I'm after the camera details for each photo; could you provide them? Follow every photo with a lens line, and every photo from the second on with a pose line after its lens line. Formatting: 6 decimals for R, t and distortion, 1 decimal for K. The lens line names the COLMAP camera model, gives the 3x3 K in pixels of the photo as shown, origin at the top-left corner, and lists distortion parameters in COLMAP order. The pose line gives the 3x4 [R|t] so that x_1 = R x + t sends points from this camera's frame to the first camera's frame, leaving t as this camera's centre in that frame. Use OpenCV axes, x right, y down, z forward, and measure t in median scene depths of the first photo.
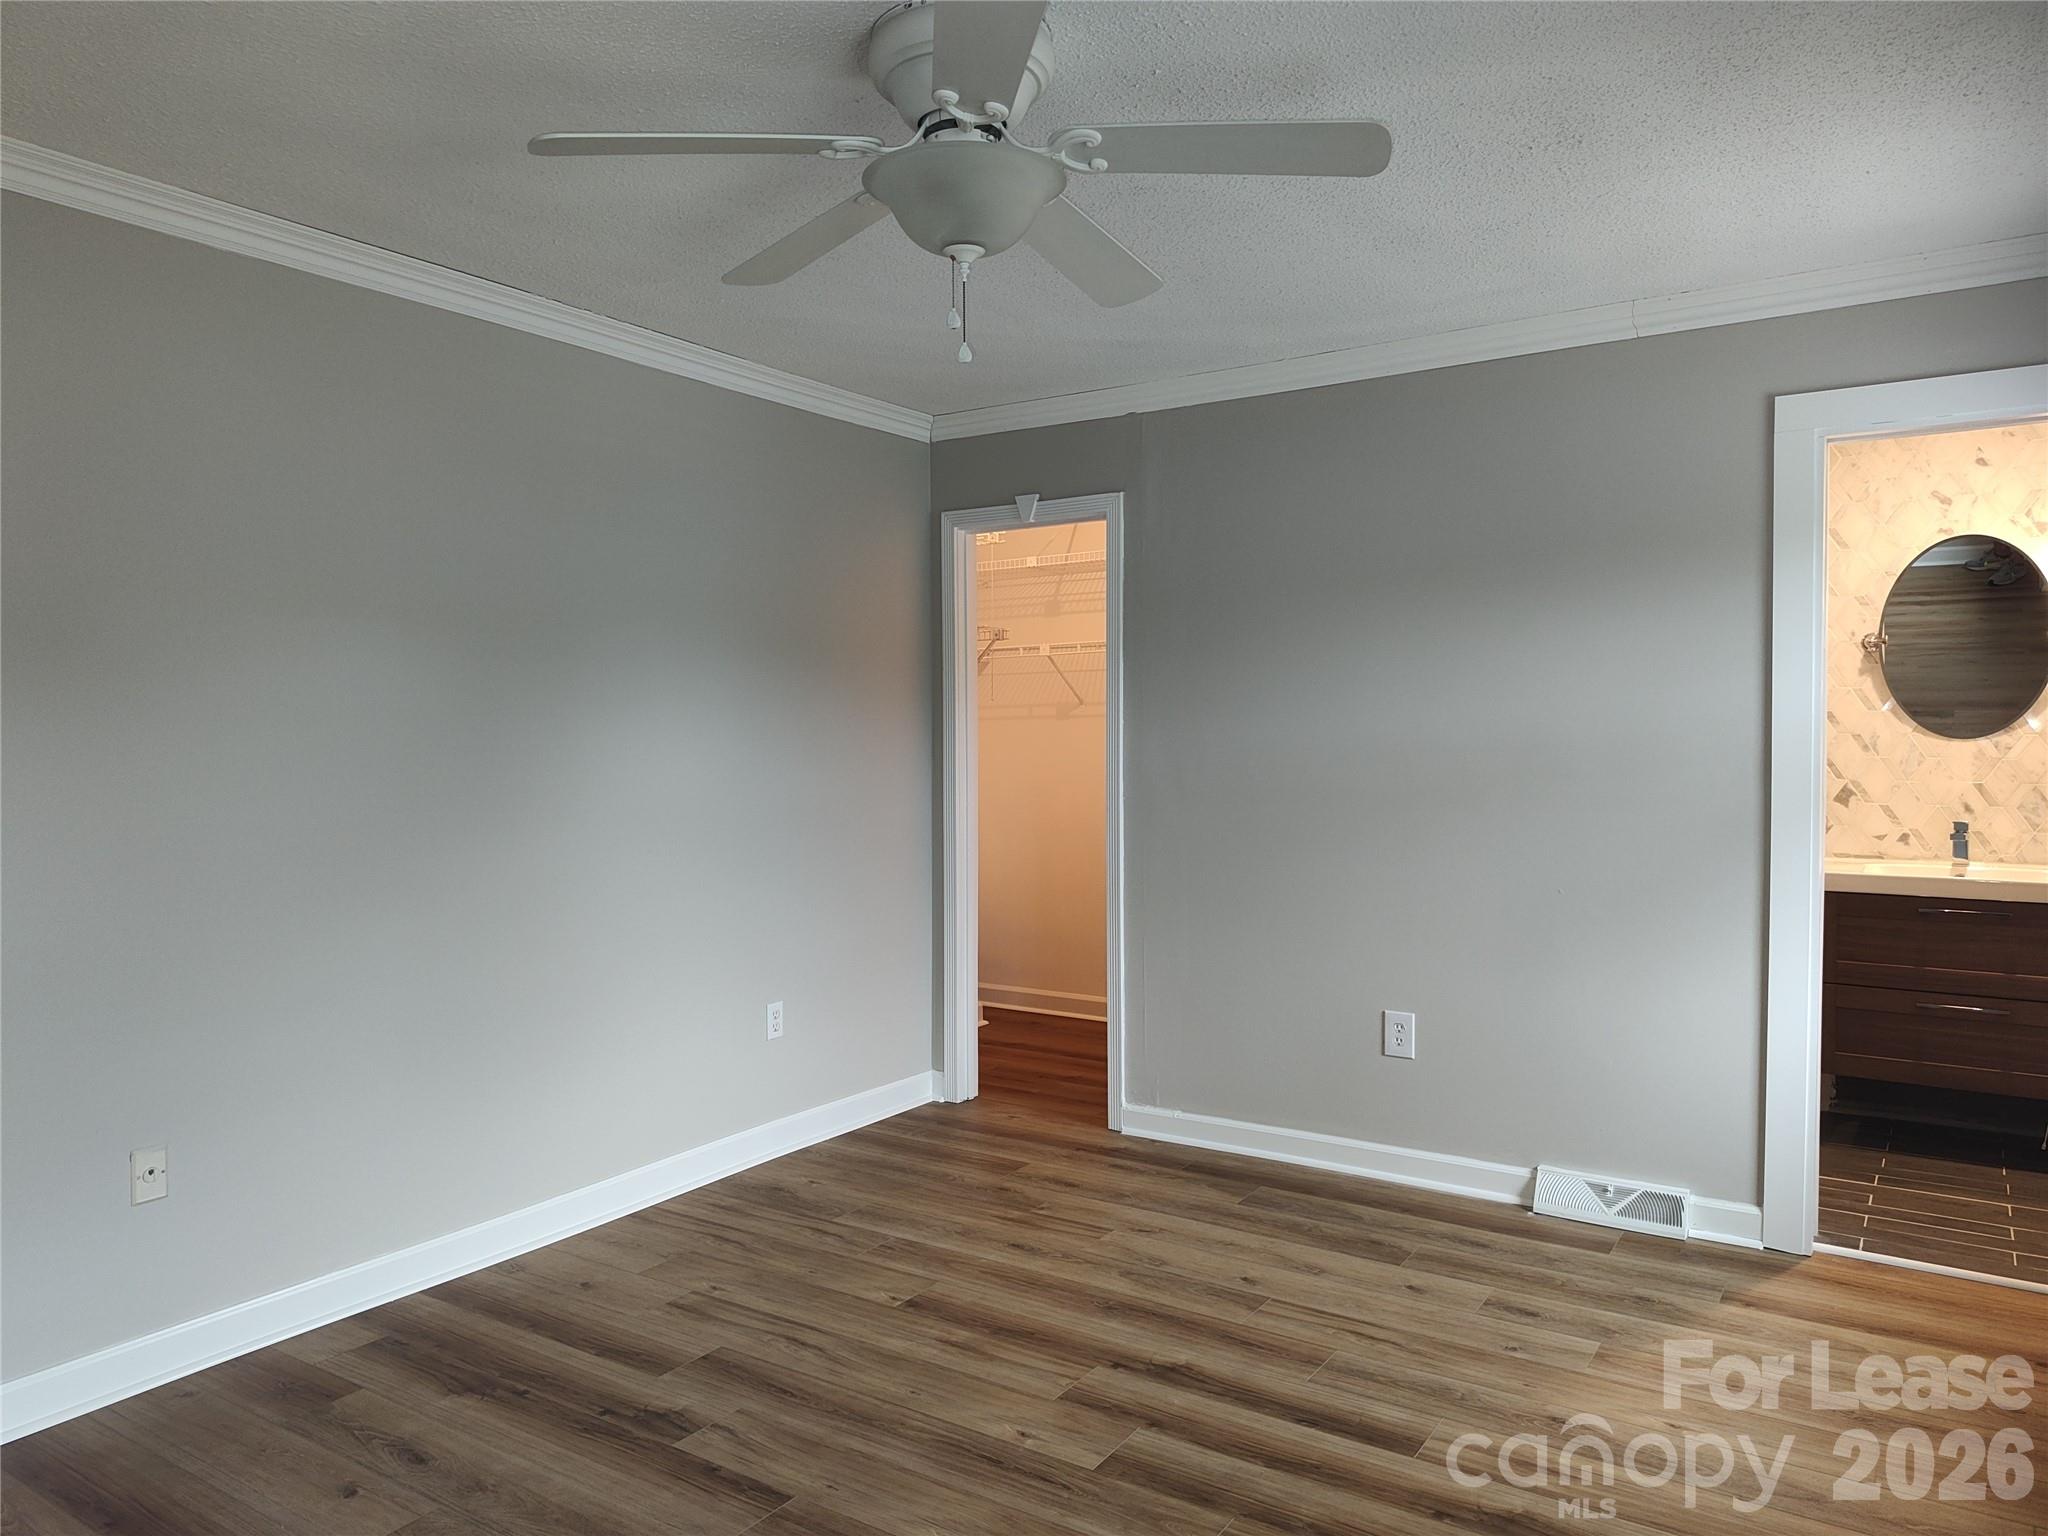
lens RADIAL K [[1385.7, 0, 1030.2], [0, 1385.7, 757.4], [0, 0, 1]] dist [0.039959, -0.044847]
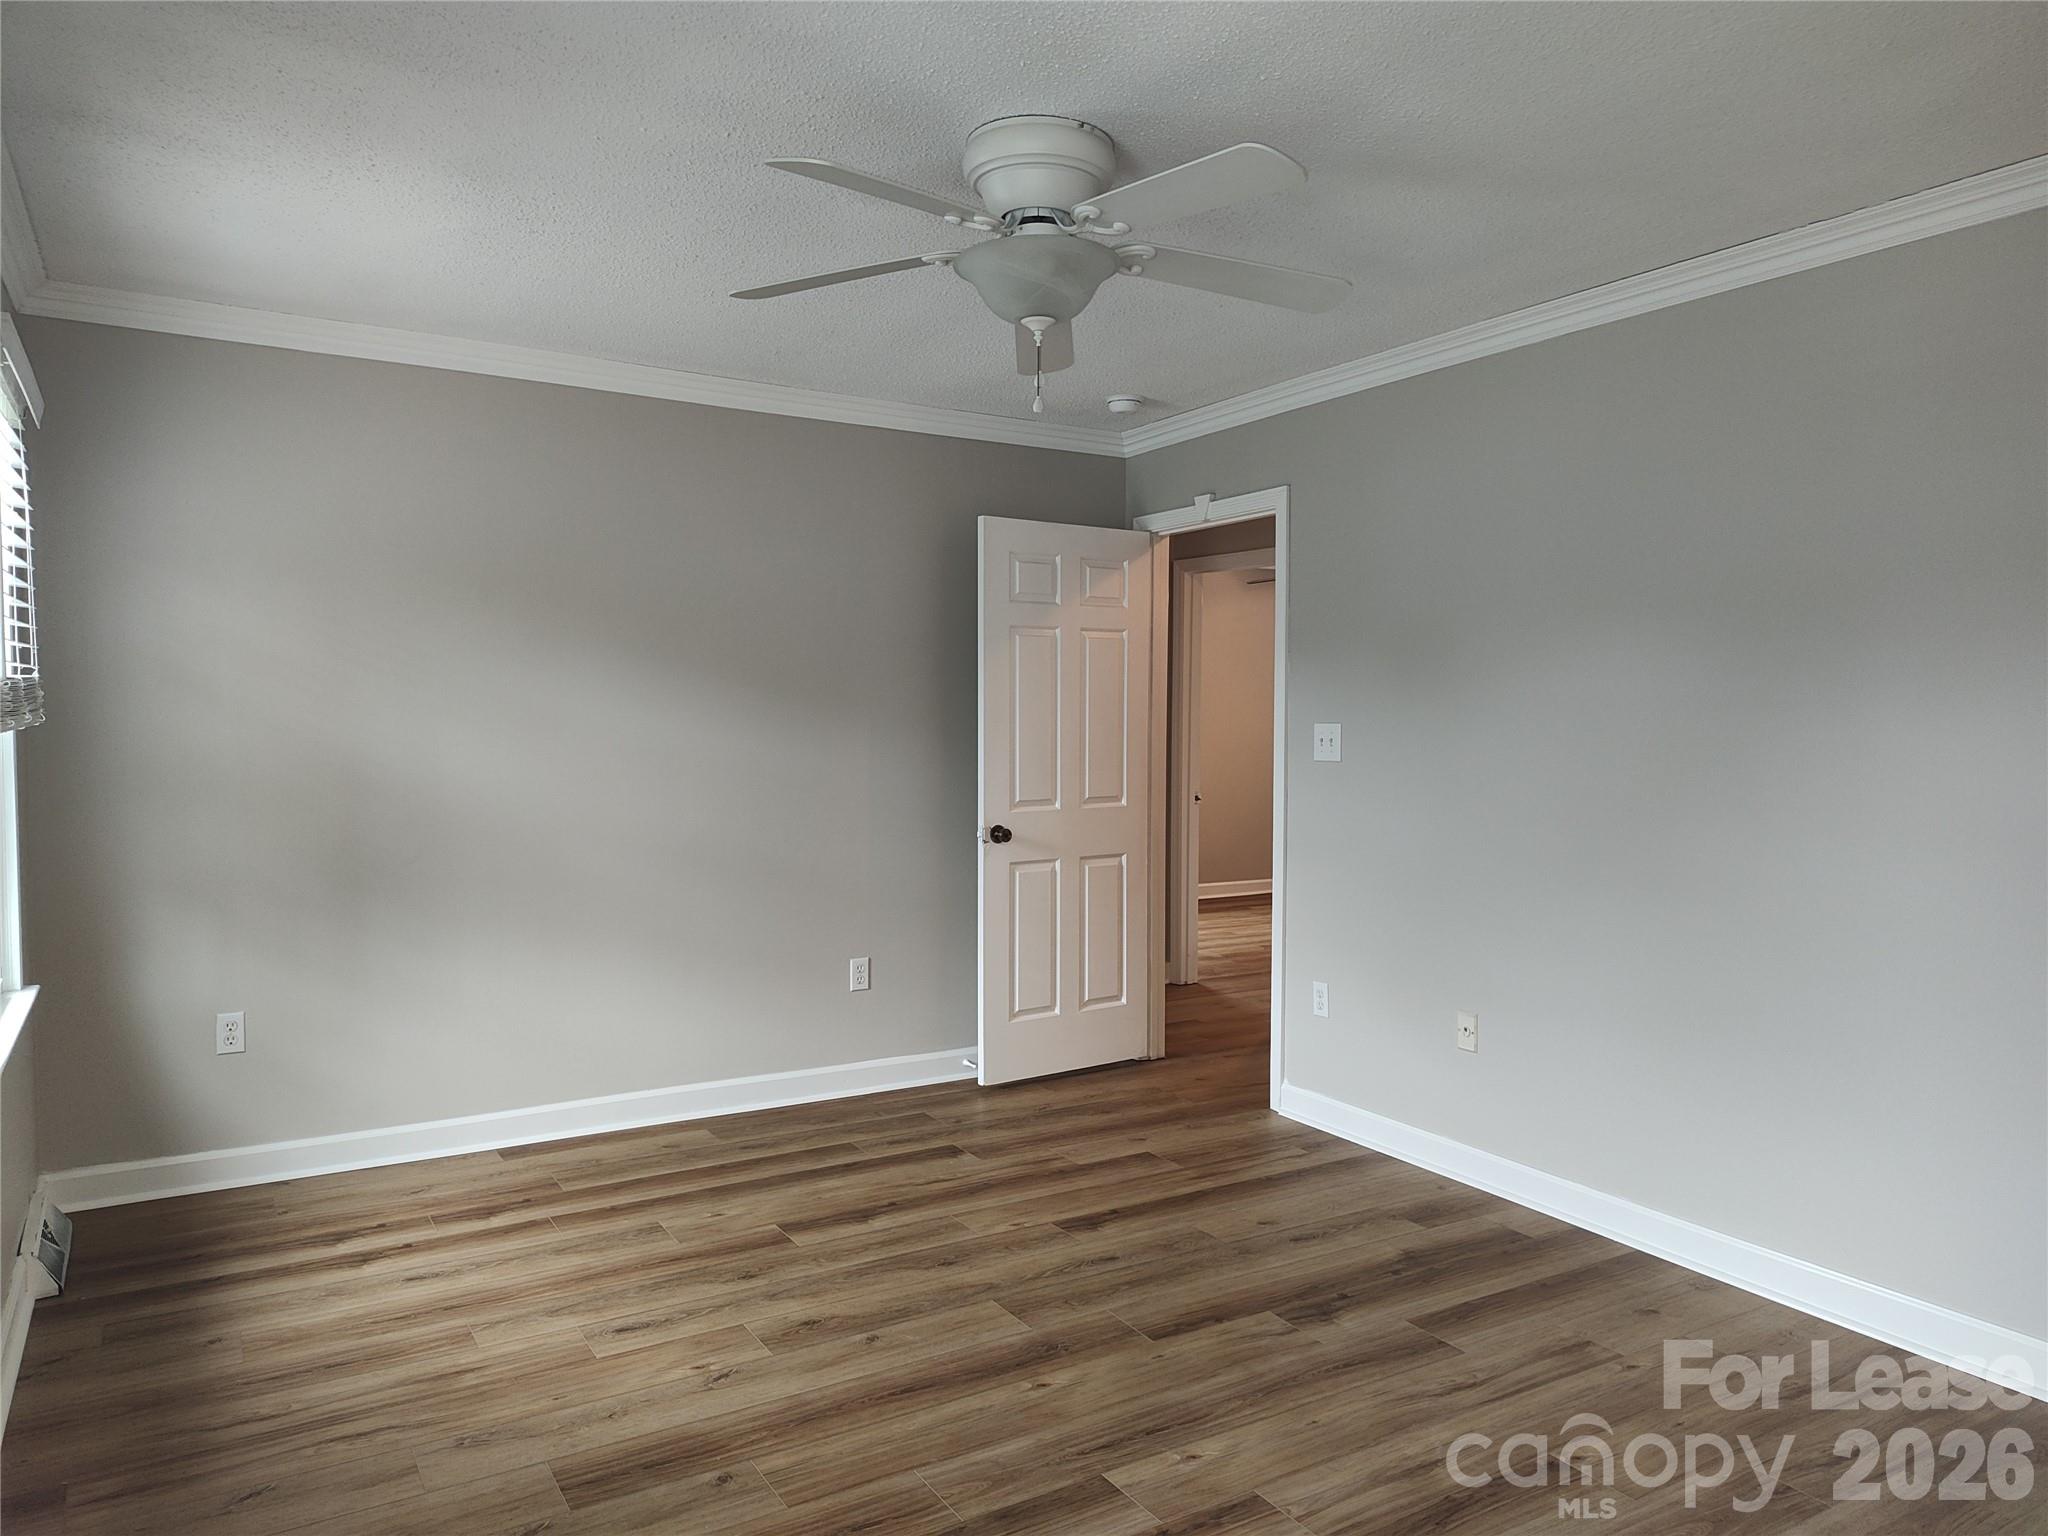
lens RADIAL K [[1385.7, 0, 1038.9], [0, 1385.7, 774.1], [0, 0, 1]] dist [0.039959, -0.044847]
pose [[-0.423045, 0.040524, -0.905202, 0.682555], [-0.022060, 0.998243, 0.054998, -0.028158], [0.905840, 0.043235, -0.421407, 0.984575]]
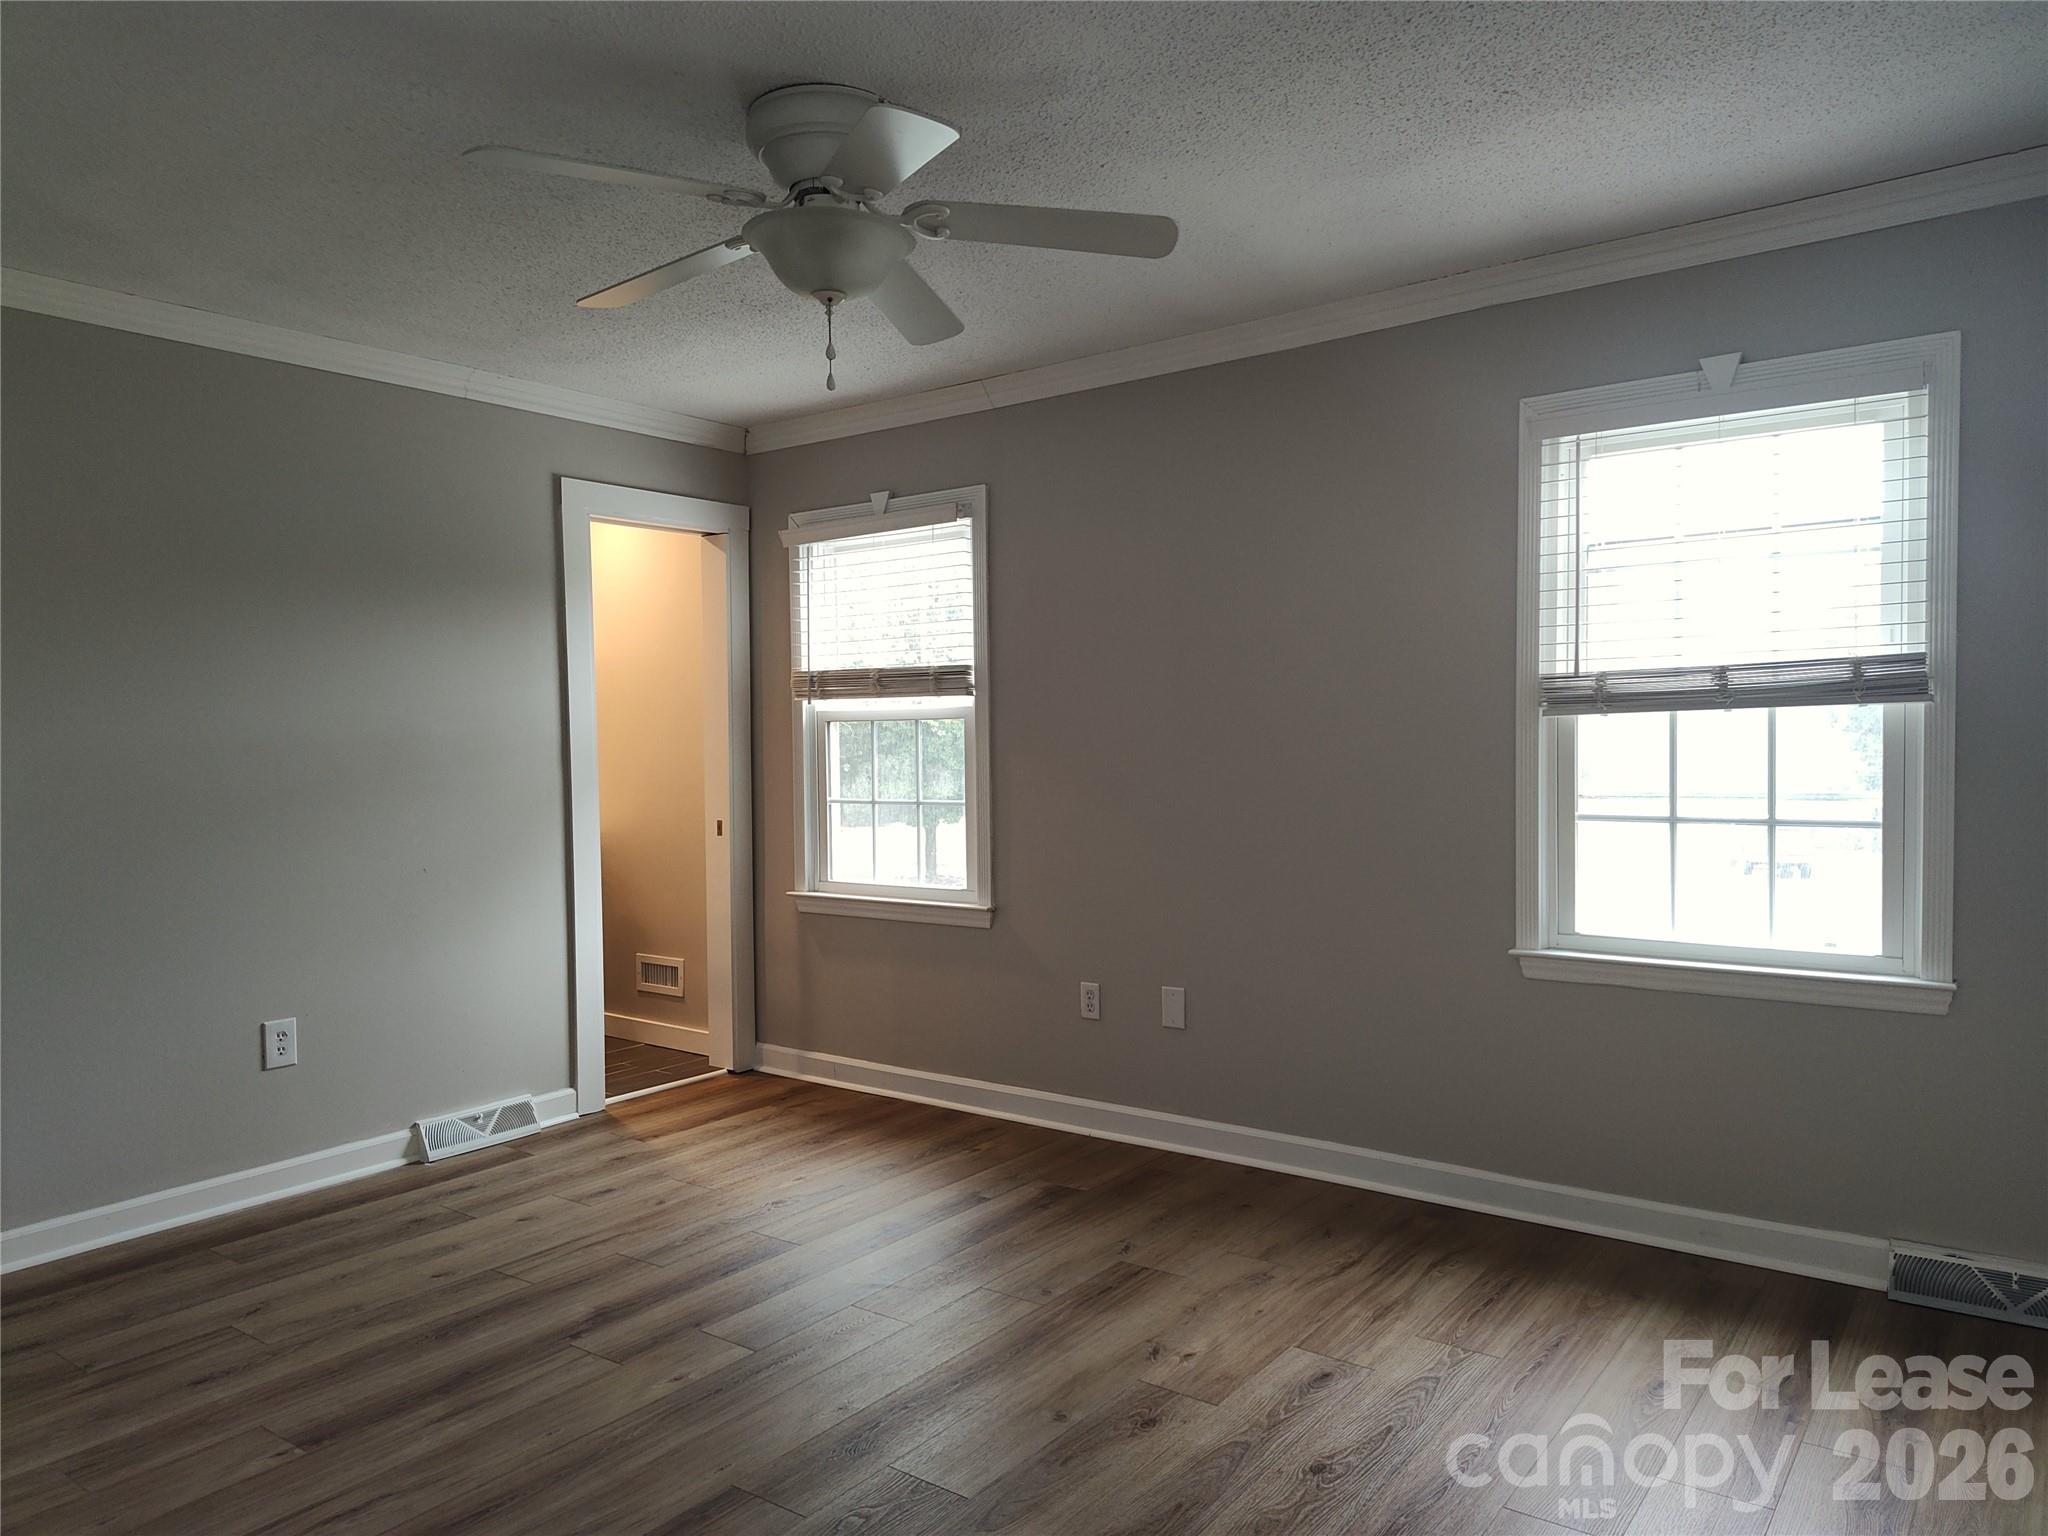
lens RADIAL K [[1385.7, 0, 1016.0], [0, 1385.7, 762.2], [0, 0, 1]] dist [0.039959, -0.044847]
pose [[0.067436, -0.019555, 0.997532, -0.790634], [0.035019, 0.999238, 0.017221, 0.006082], [-0.997109, 0.033771, 0.068070, 0.500197]]
